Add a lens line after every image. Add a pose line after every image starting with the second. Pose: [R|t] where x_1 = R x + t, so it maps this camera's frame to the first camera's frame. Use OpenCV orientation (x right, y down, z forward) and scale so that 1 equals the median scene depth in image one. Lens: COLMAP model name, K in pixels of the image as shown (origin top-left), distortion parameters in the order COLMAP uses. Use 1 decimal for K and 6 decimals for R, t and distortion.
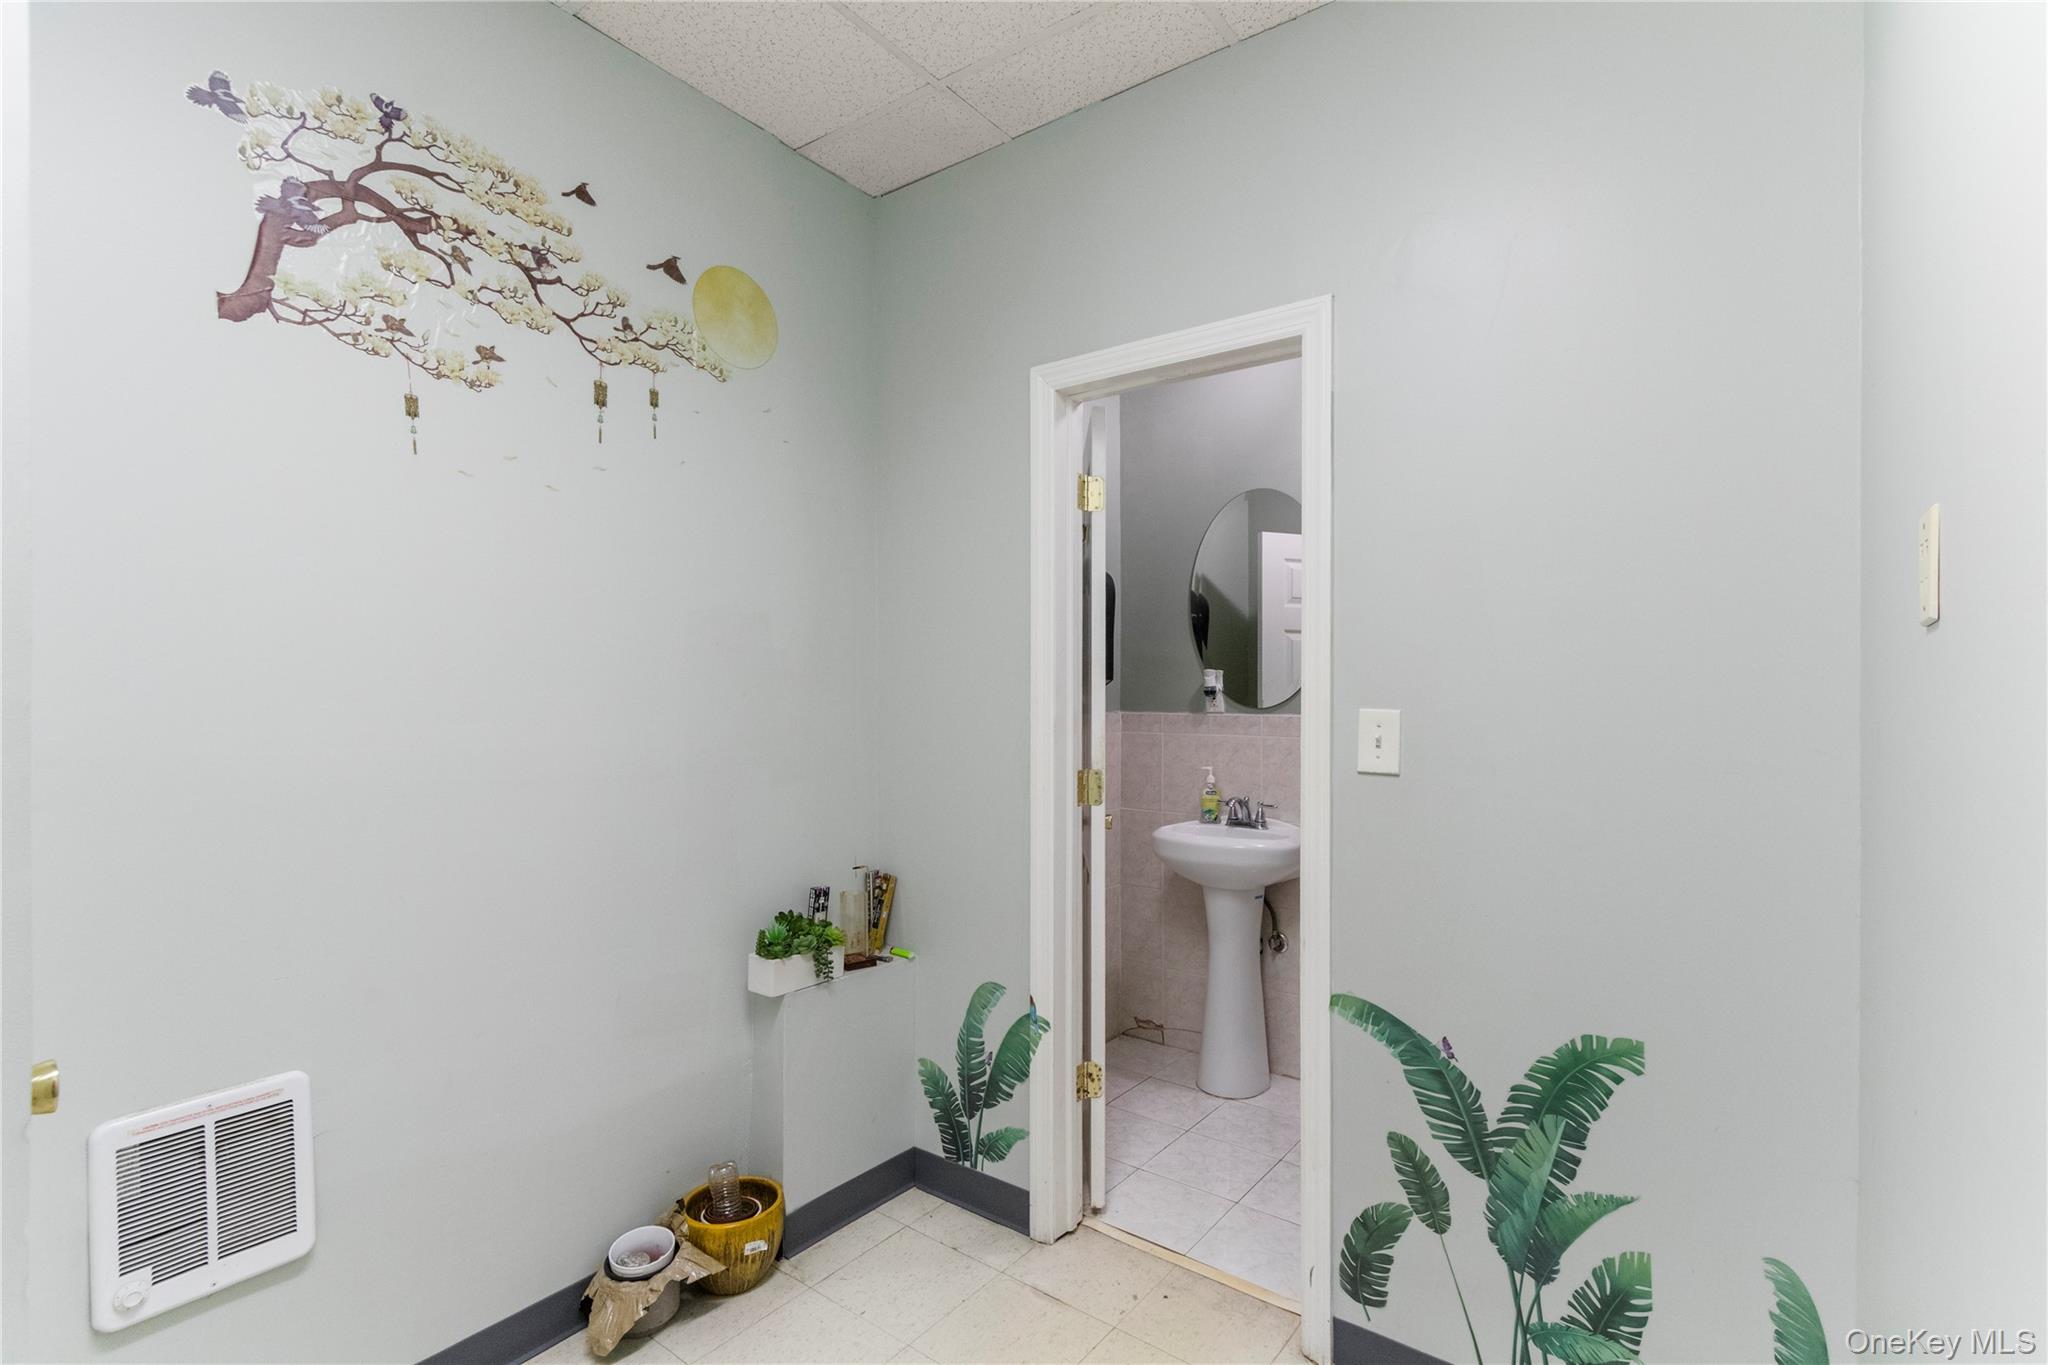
lens RADIAL K [[960.5, 0, 1021.2], [0, 960.5, 677.1], [0, 0, 1]] dist [0.002525, -0.001051]
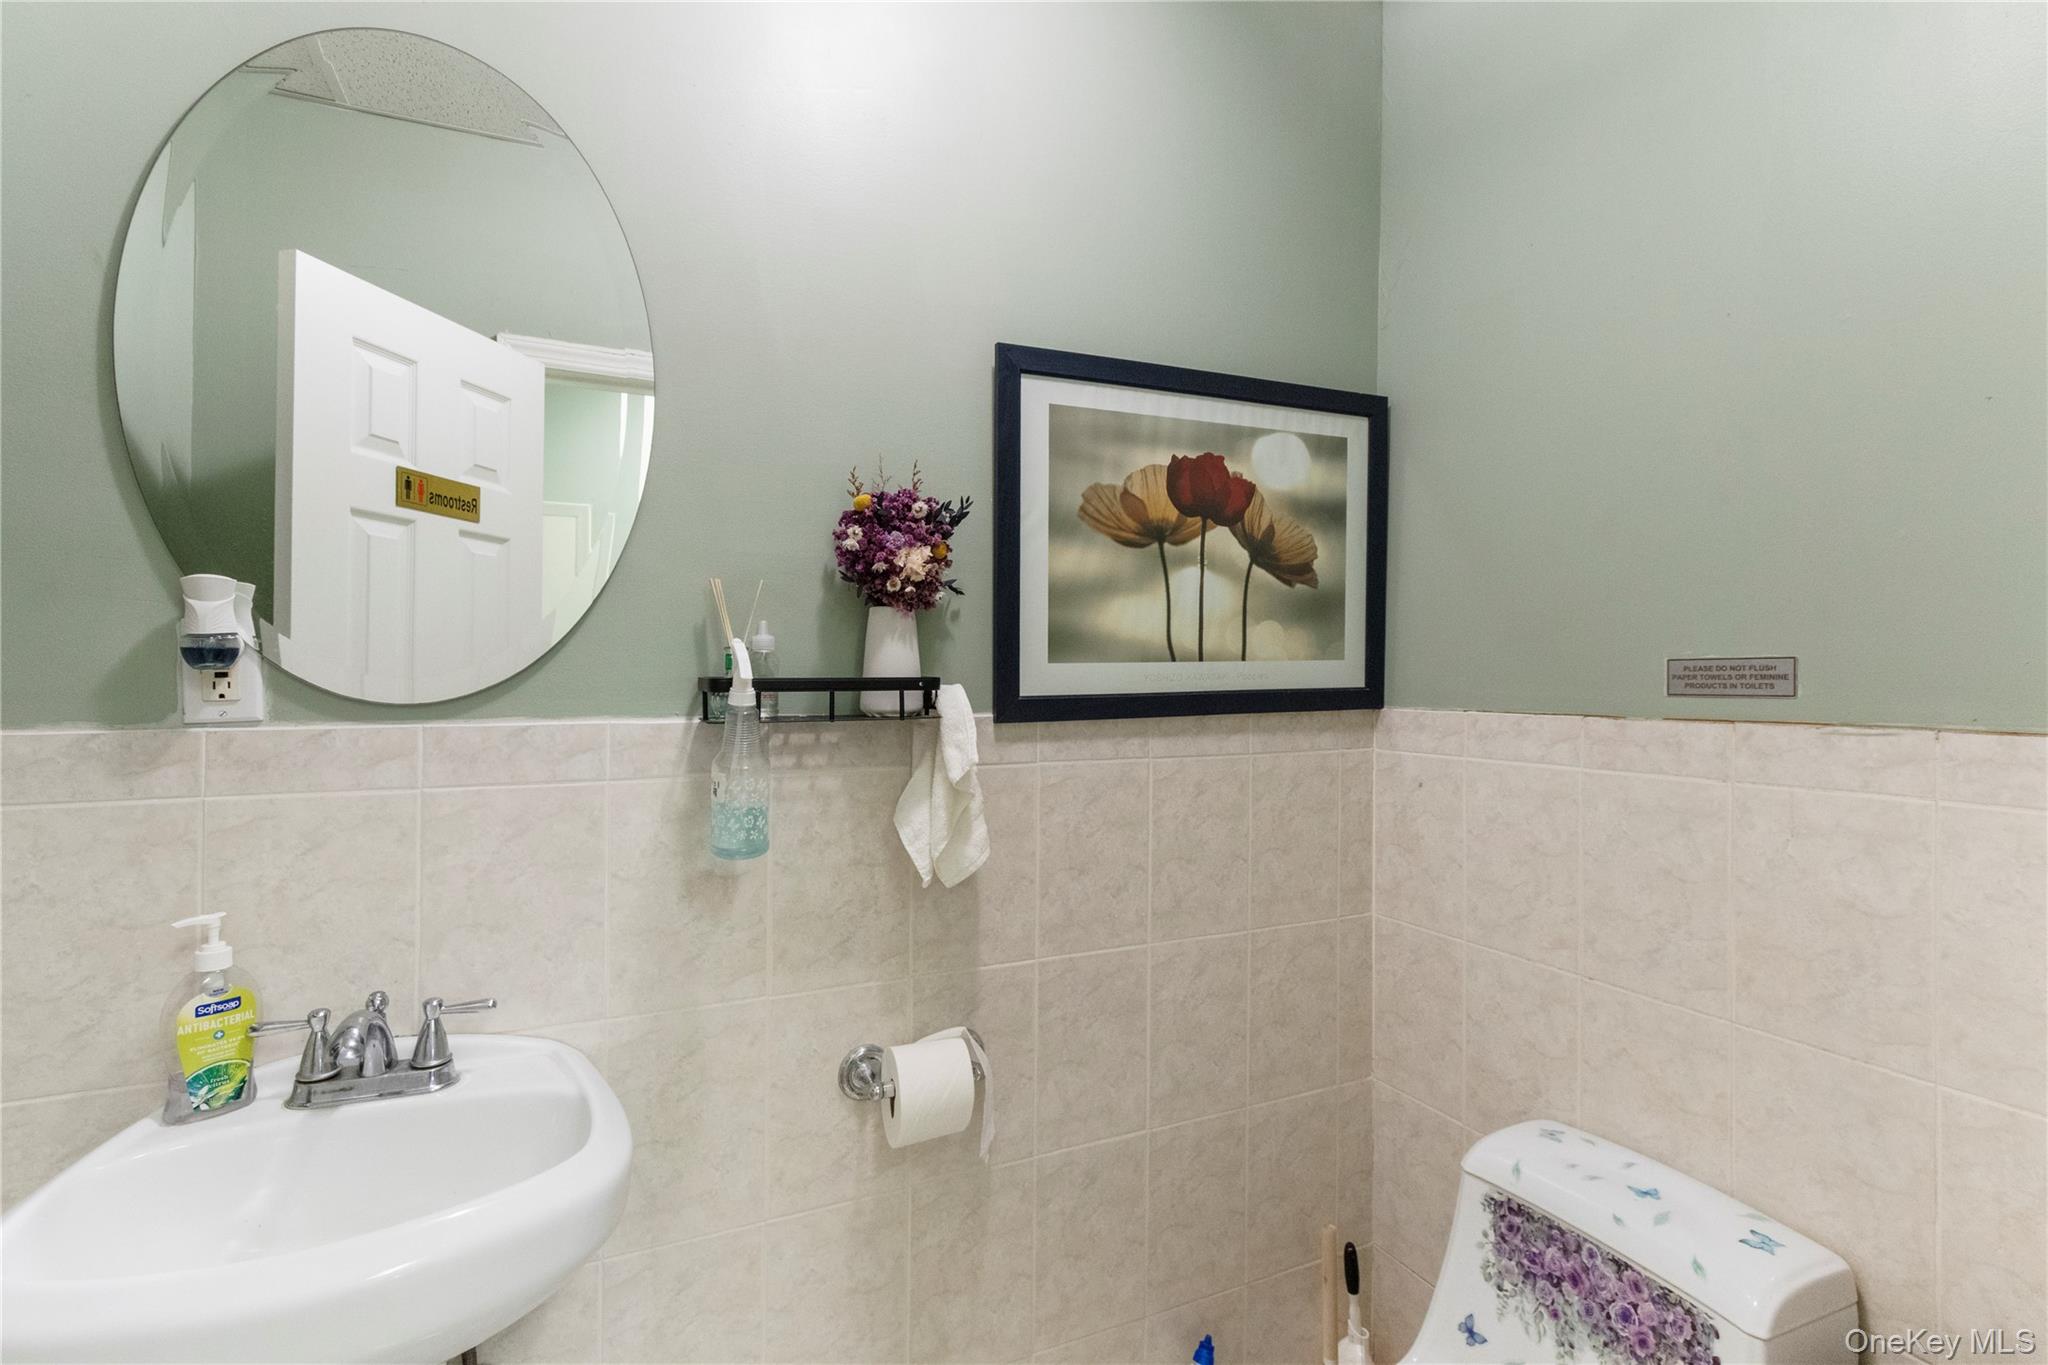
lens RADIAL K [[960.5, 0, 1022.3], [0, 960.5, 678.9], [0, 0, 1]] dist [0.002525, -0.001051]
pose [[0.503398, 0.001601, 0.864053, 0.071638], [-0.007920, 0.999965, 0.002761, 0.021069], [-0.864018, -0.008233, 0.503393, 0.651387]]
